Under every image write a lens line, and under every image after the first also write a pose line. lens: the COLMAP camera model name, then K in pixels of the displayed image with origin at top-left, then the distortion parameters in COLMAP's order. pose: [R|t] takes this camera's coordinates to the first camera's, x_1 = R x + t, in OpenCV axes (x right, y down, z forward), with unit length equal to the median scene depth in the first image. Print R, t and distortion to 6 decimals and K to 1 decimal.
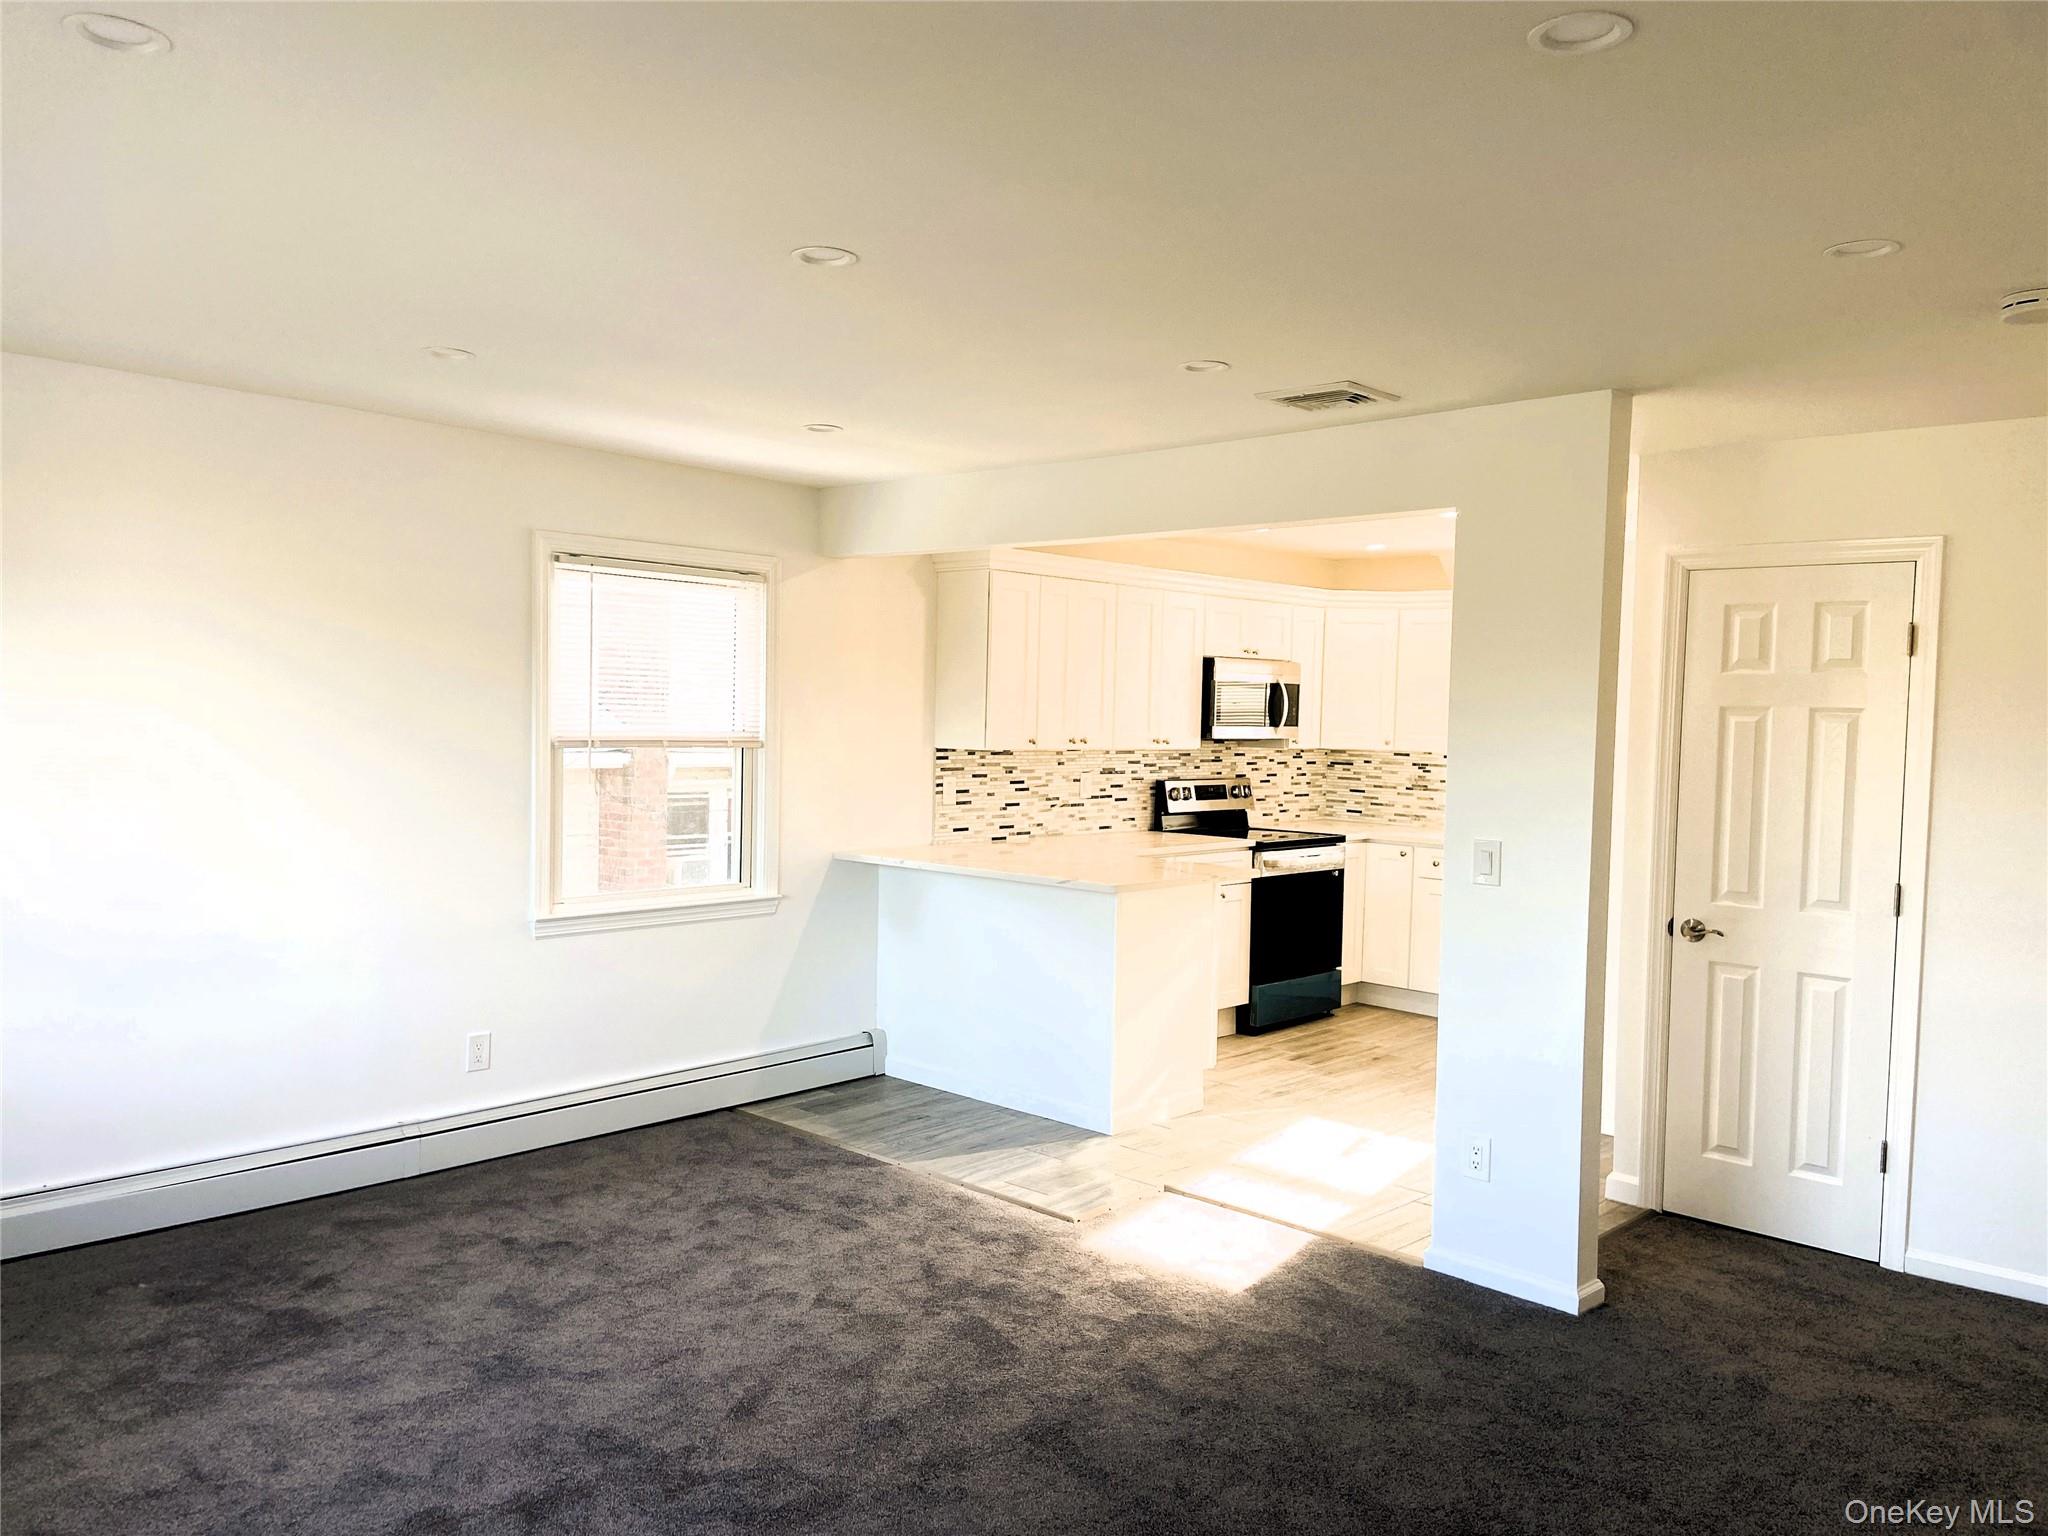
lens RADIAL K [[1533.7, 0, 991.9], [0, 1533.7, 771.9], [0, 0, 1]] dist [0.103332, -0.140952]
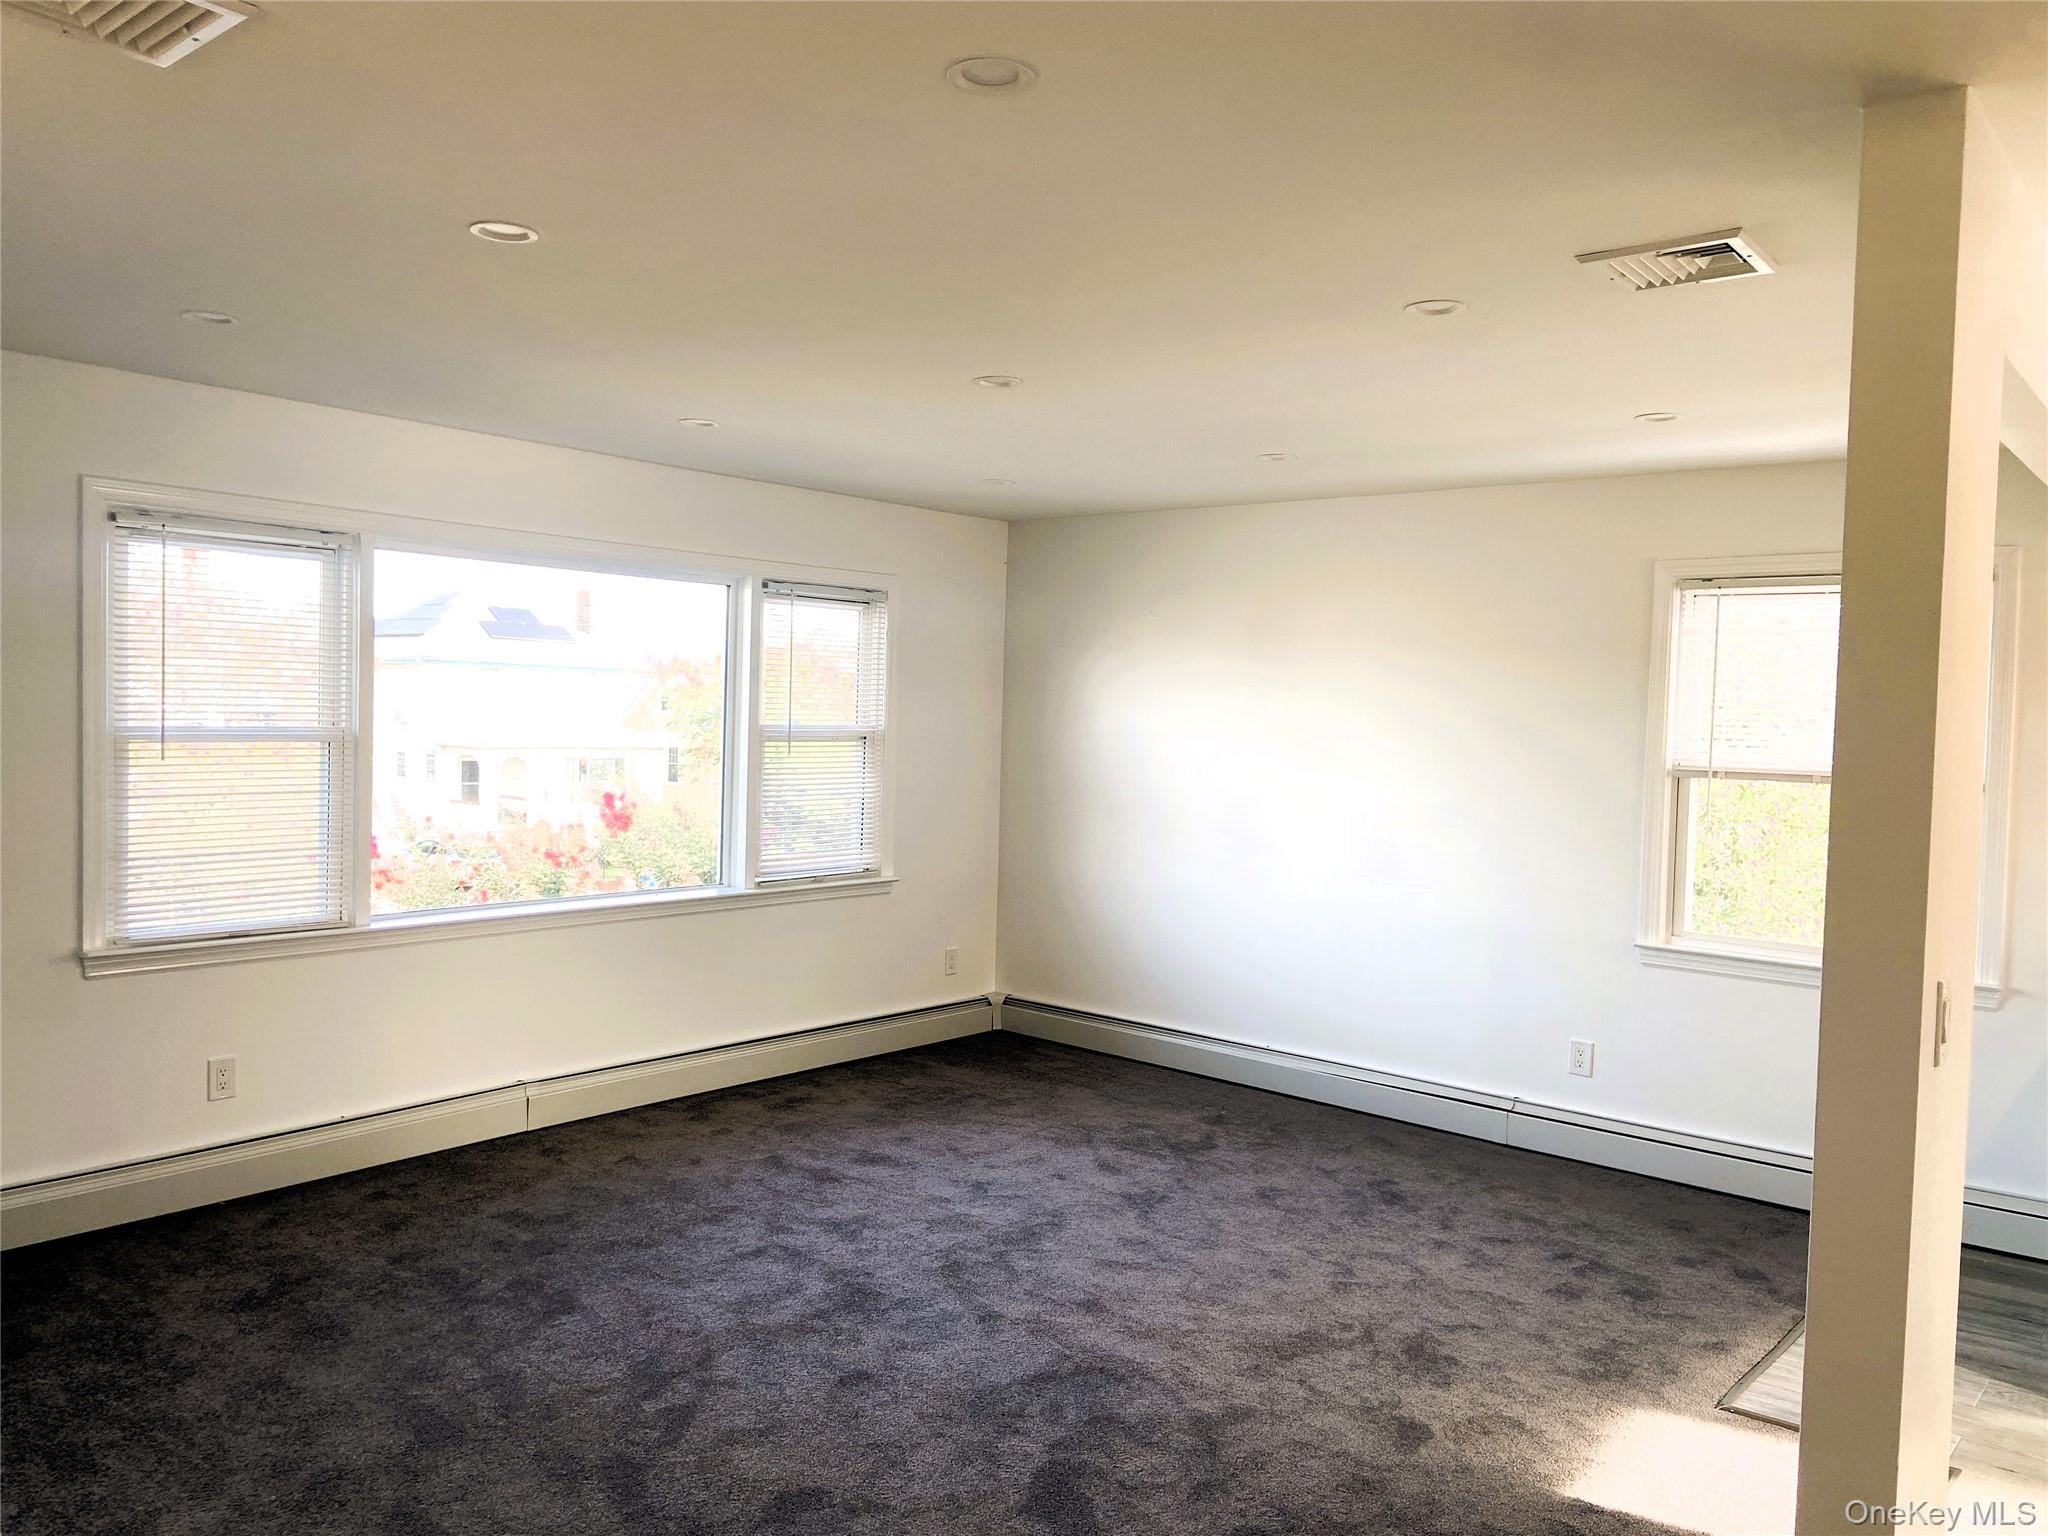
lens RADIAL K [[1533.7, 0, 991.9], [0, 1533.7, 771.9], [0, 0, 1]] dist [0.103332, -0.140952]
pose [[0.058841, 0.023699, -0.997986, 0.795046], [-0.077783, 0.996788, 0.019085, -0.003972], [0.995232, 0.076504, 0.060496, 0.586910]]
